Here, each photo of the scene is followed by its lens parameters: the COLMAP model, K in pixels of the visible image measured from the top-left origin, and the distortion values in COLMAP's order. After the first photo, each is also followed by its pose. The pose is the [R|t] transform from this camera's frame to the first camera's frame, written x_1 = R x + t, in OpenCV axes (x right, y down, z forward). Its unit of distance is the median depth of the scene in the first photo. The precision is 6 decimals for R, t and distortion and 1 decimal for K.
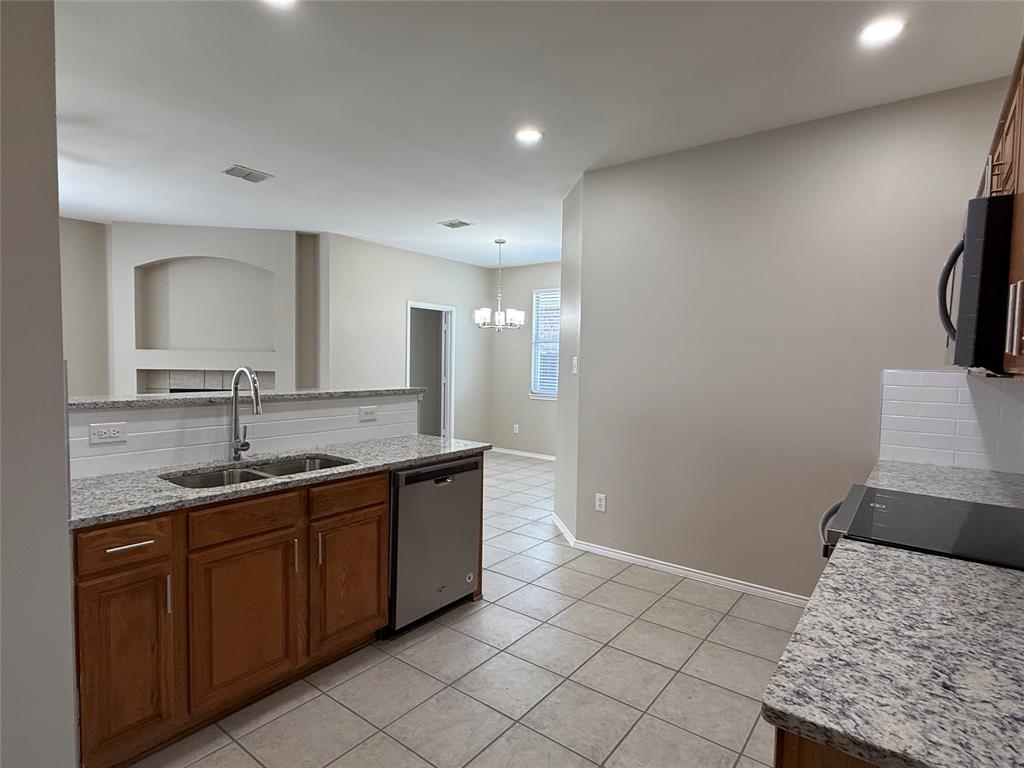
lens RADIAL K [[539.8, 0, 512.0], [0, 539.8, 384.0], [0, 0, 1]] dist [0.000296, 0.000003]
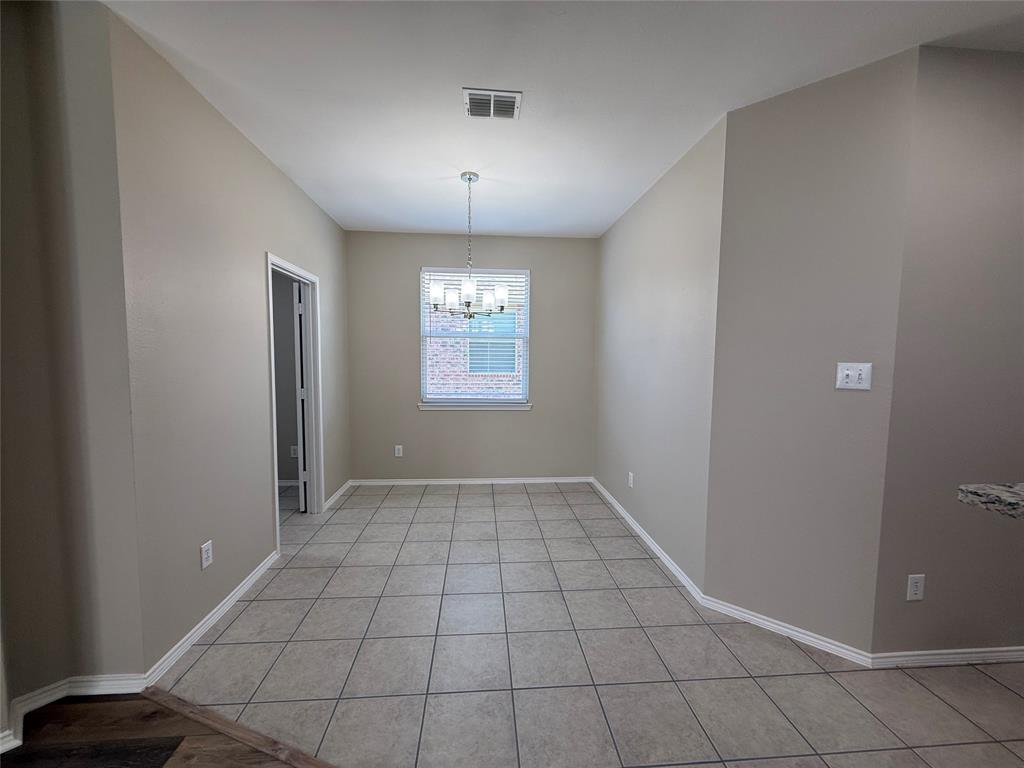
lens RADIAL K [[417.7, 0, 512.0], [0, 417.7, 384.0], [0, 0, 1]] dist [-0.000577, -0.000039]
pose [[0.743729, -0.064624, 0.665350, -0.303413], [0.039824, 0.997832, 0.052403, -0.041033], [-0.667294, -0.012477, 0.744690, 0.559444]]
